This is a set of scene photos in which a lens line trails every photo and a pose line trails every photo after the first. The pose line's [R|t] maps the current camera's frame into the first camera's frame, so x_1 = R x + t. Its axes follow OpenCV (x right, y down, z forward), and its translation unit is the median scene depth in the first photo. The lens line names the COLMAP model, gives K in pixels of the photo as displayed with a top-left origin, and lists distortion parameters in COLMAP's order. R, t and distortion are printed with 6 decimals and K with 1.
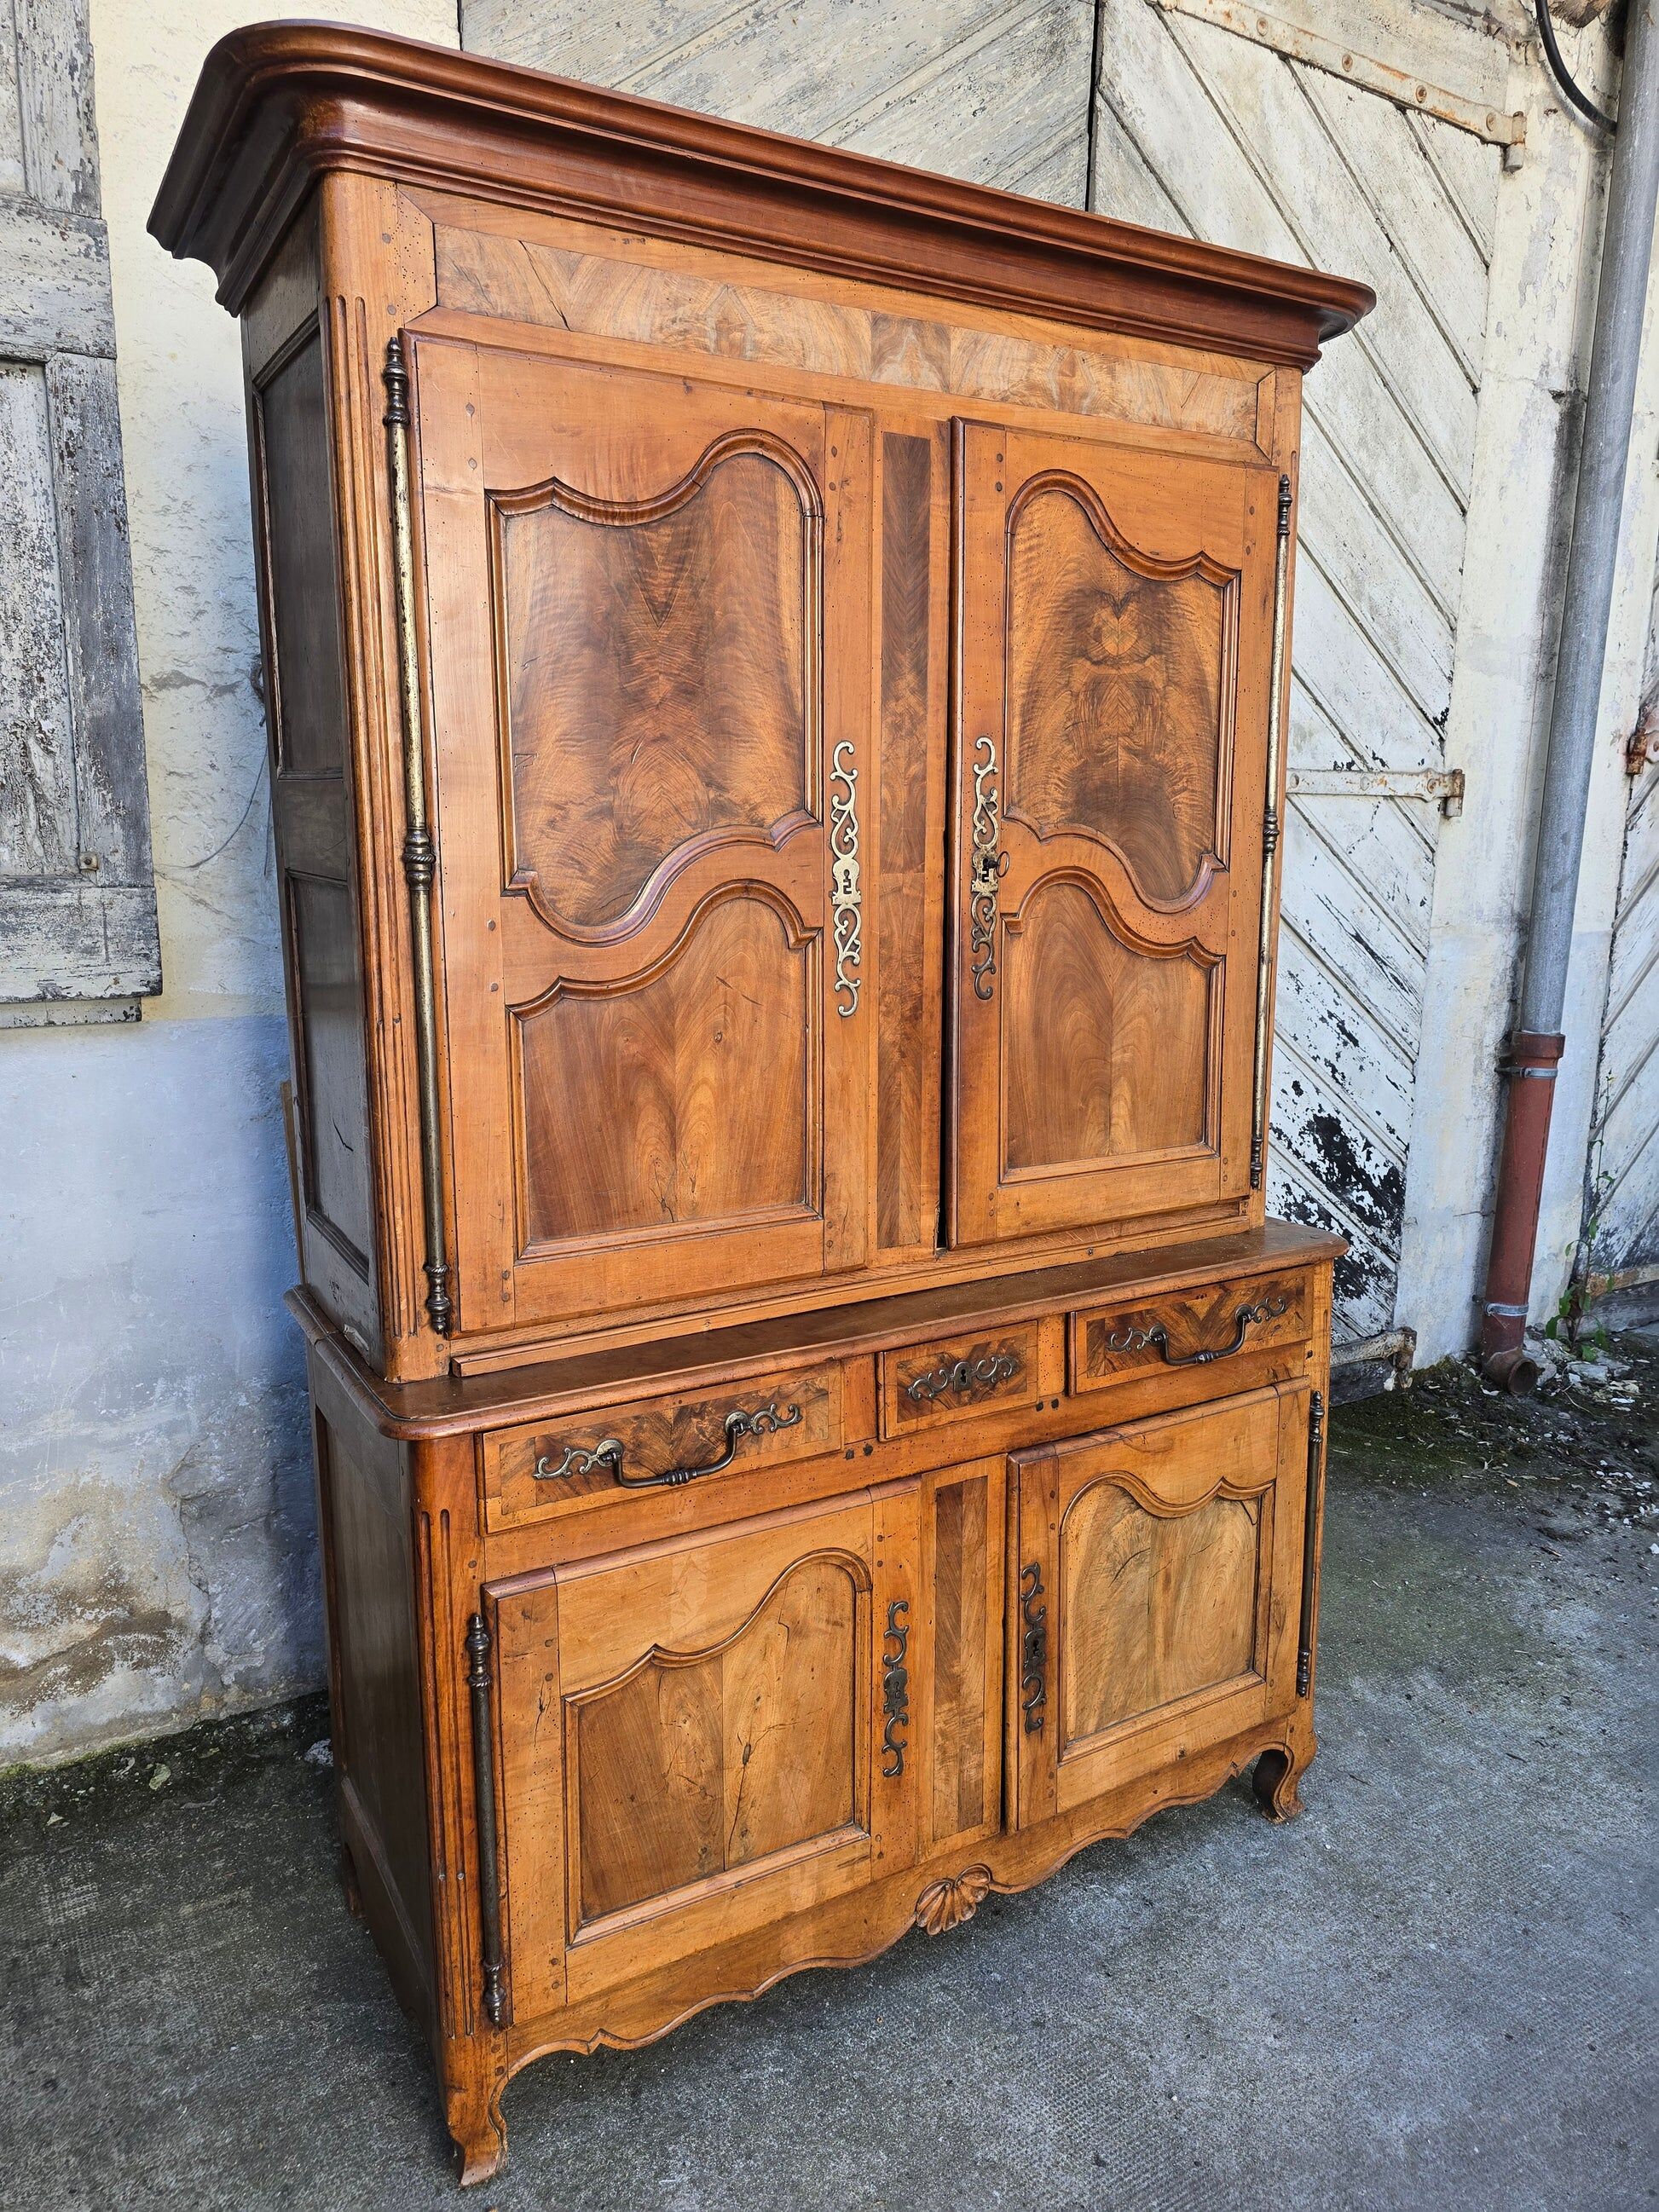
lens RADIAL K [[1500.2, 0, 816.3], [0, 1500.2, 1098.5], [0, 0, 1]] dist [0.052083, -0.047336]
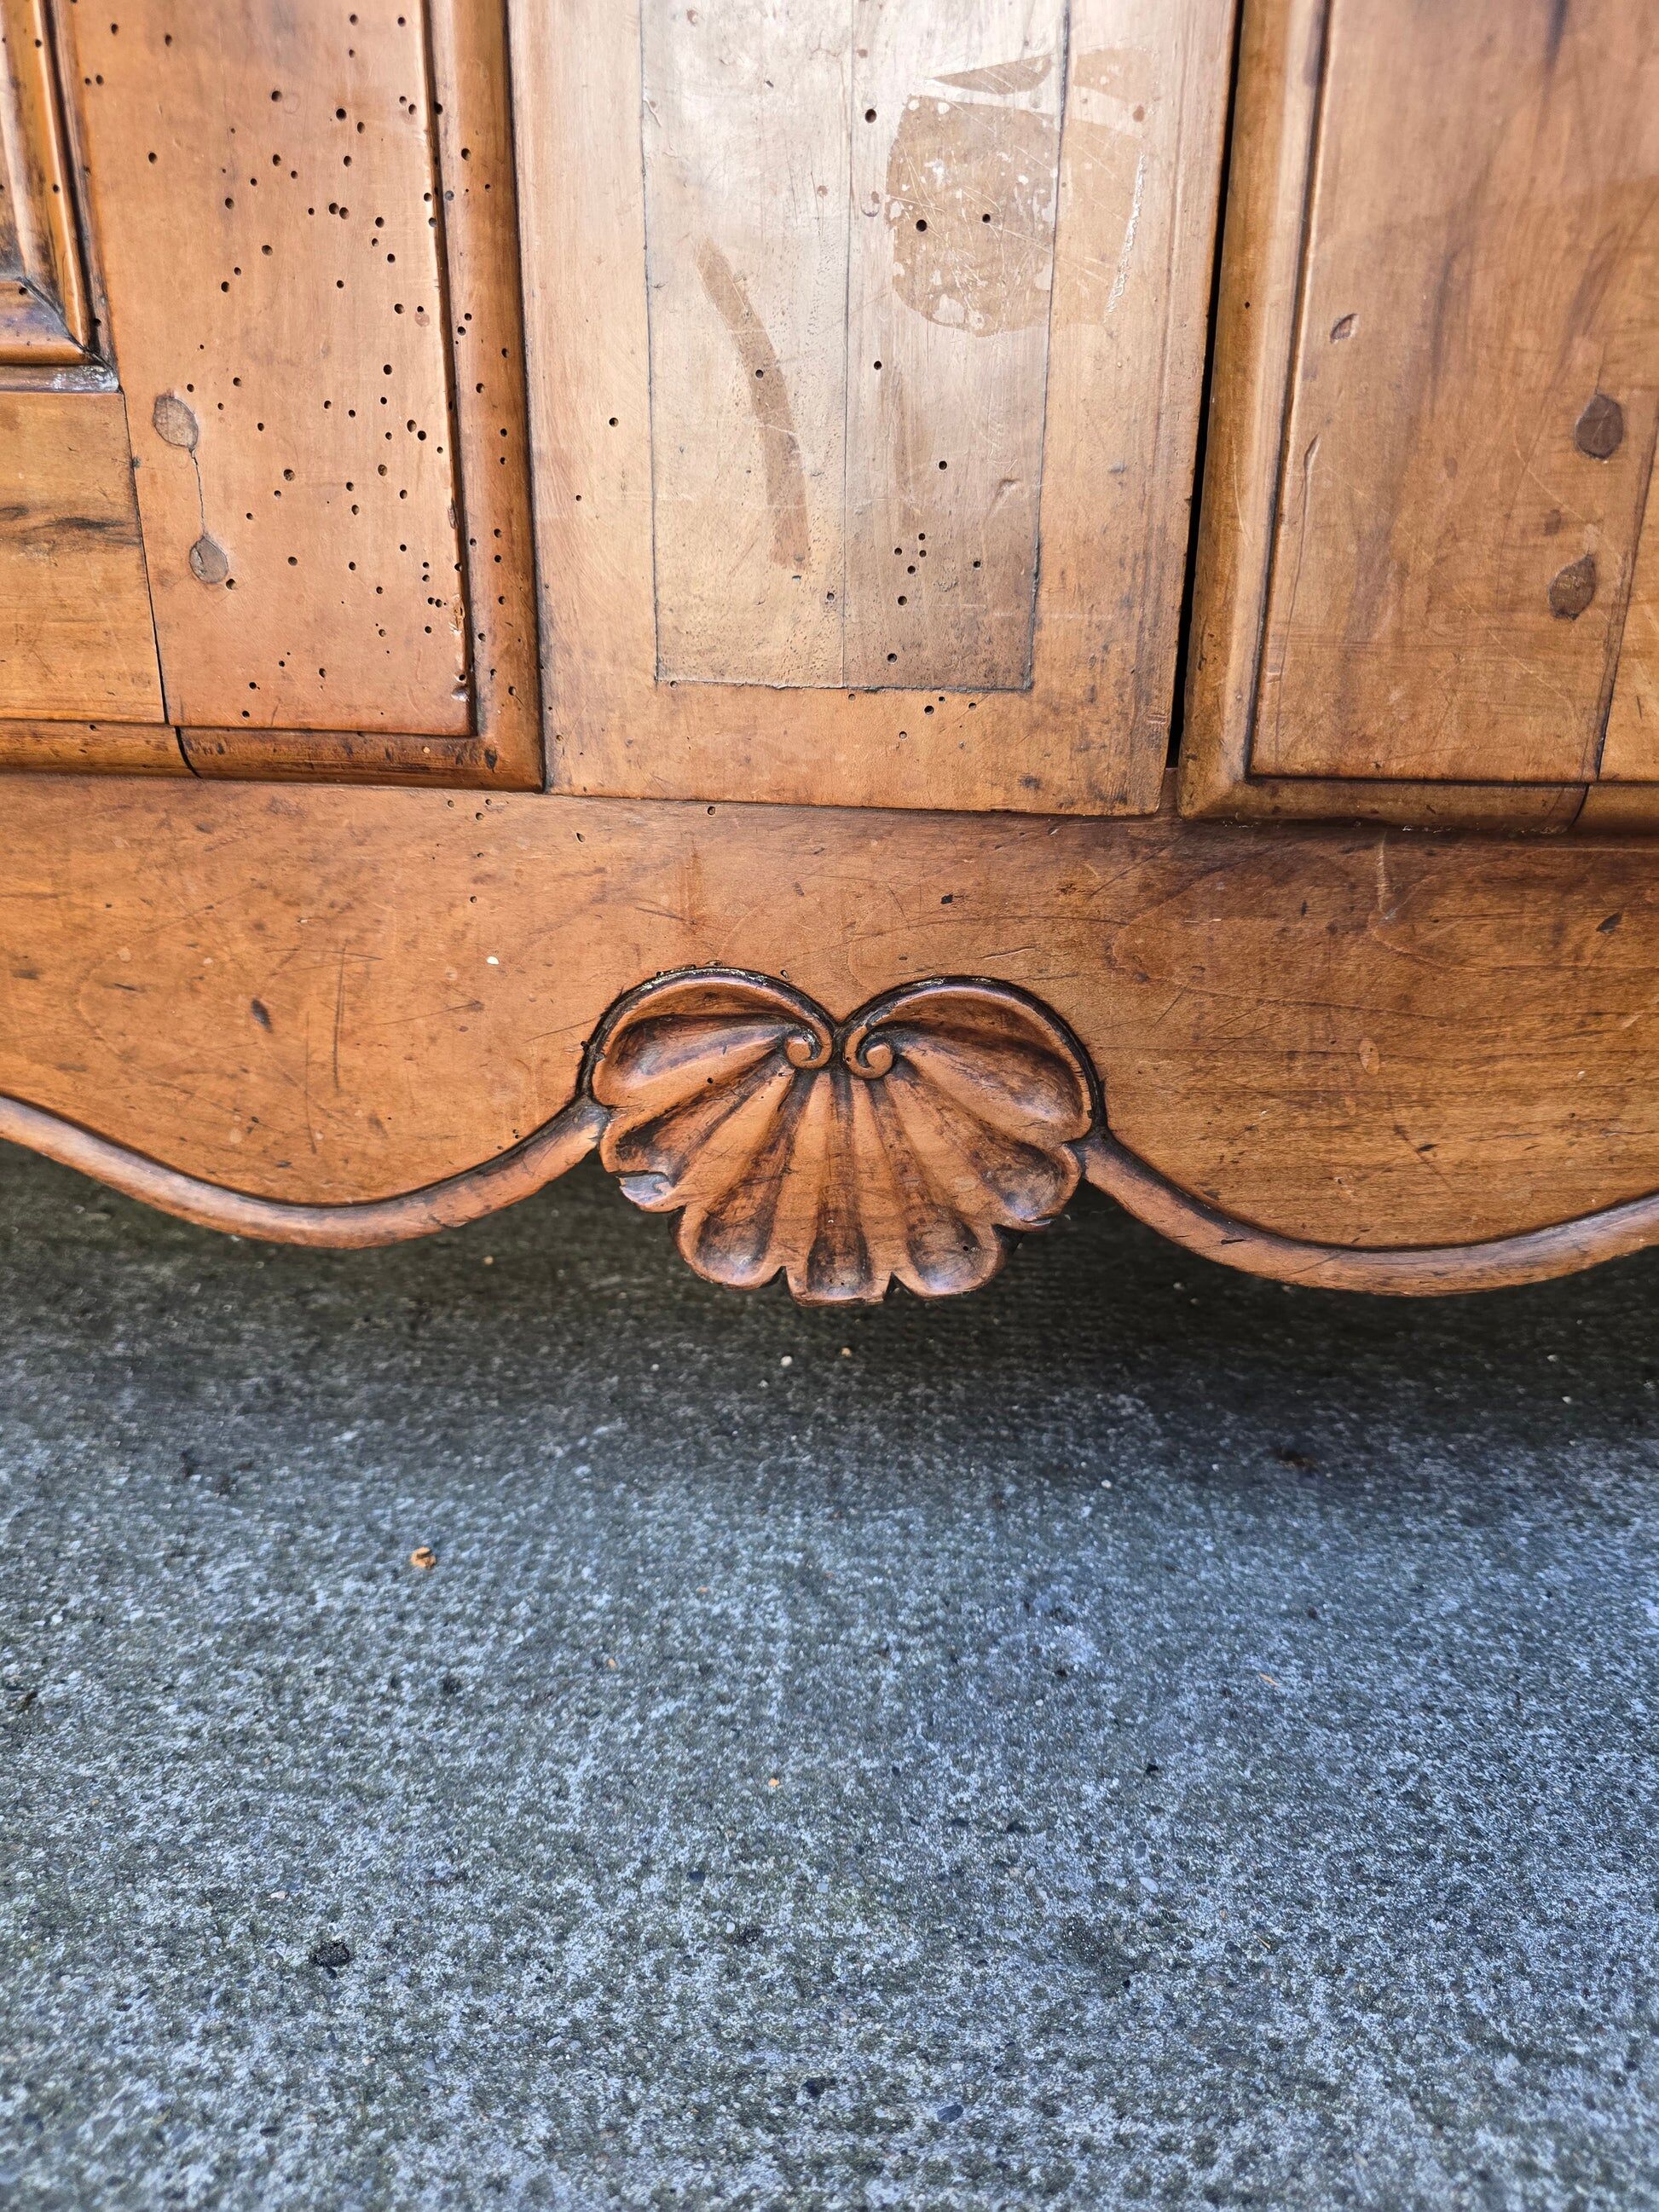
lens RADIAL K [[1540.1, 0, 831.1], [0, 1540.1, 1141.5], [0, 0, 1]] dist [0.042683, -0.036428]
pose [[0.813523, 0.226406, -0.535650, 0.194808], [-0.119387, 0.966503, 0.227198, 0.505536], [0.569146, -0.120881, 0.813302, 0.882579]]
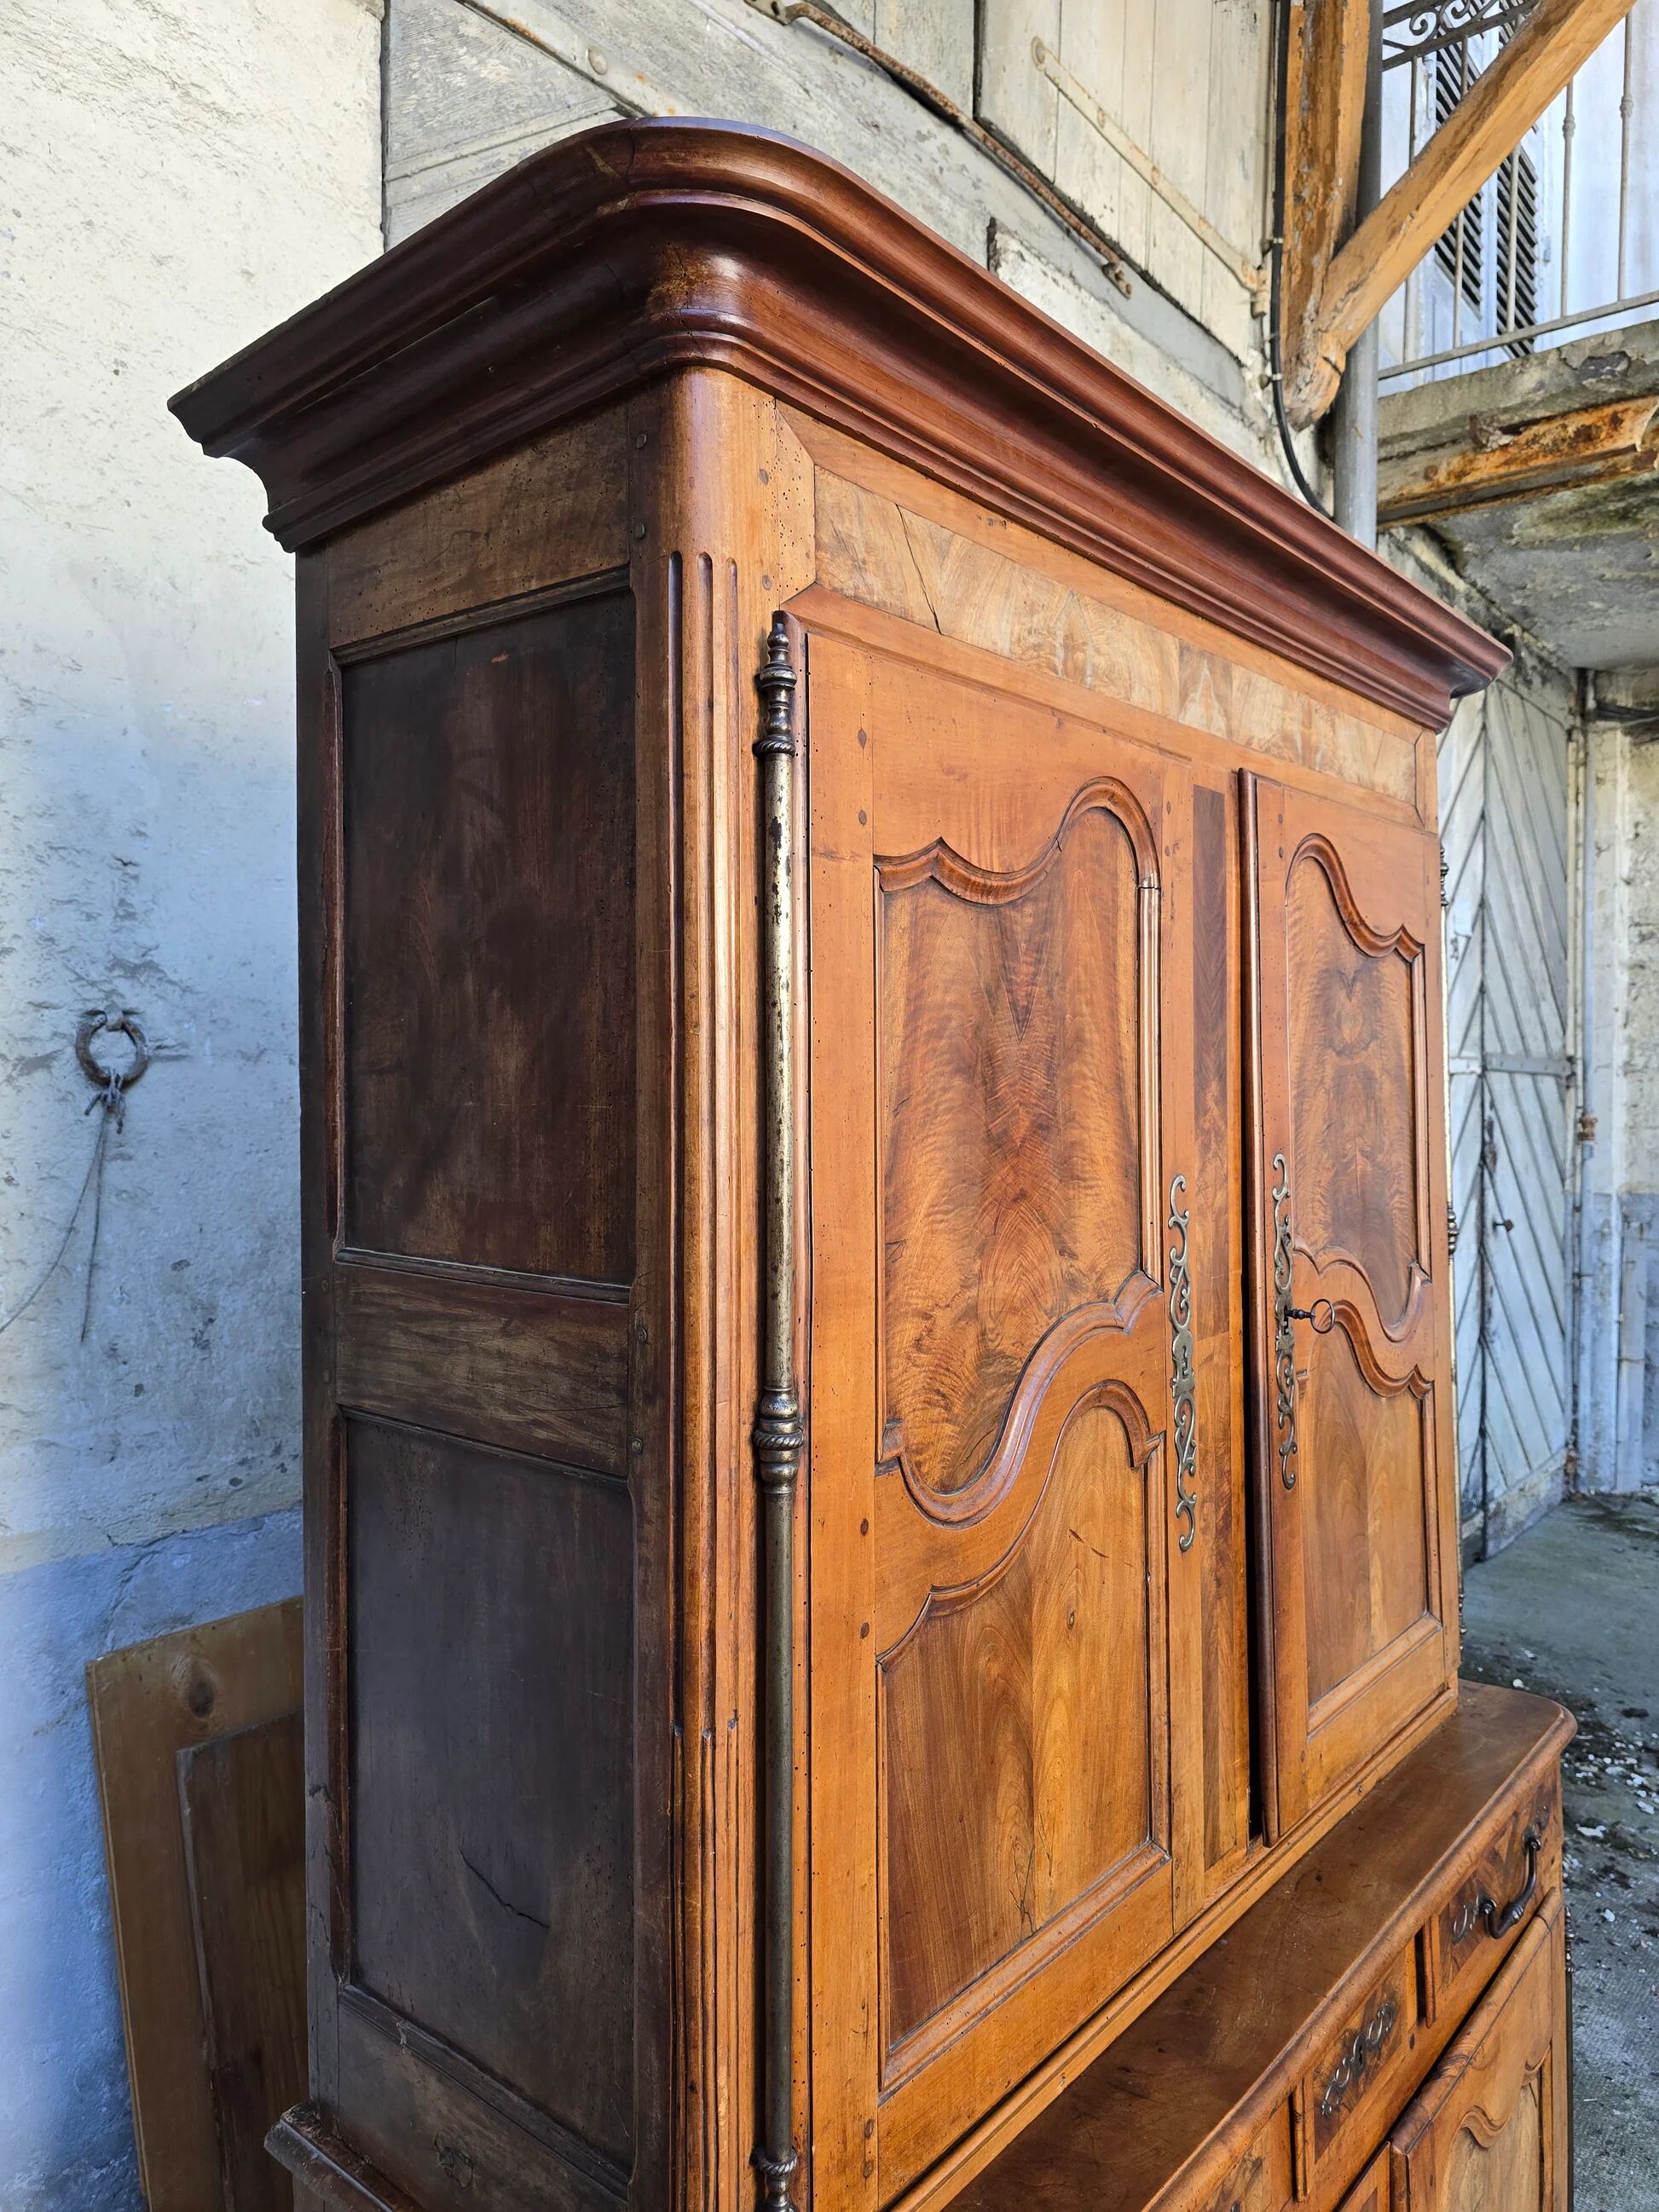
lens RADIAL K [[1500.2, 0, 865.3], [0, 1500.2, 1096.3], [0, 0, 1]] dist [0.052083, -0.047336]
pose [[0.934926, -0.013233, 0.354596, -0.351128], [0.072240, 0.985475, -0.153691, -0.158346], [-0.347412, 0.169306, 0.922302, 0.335221]]
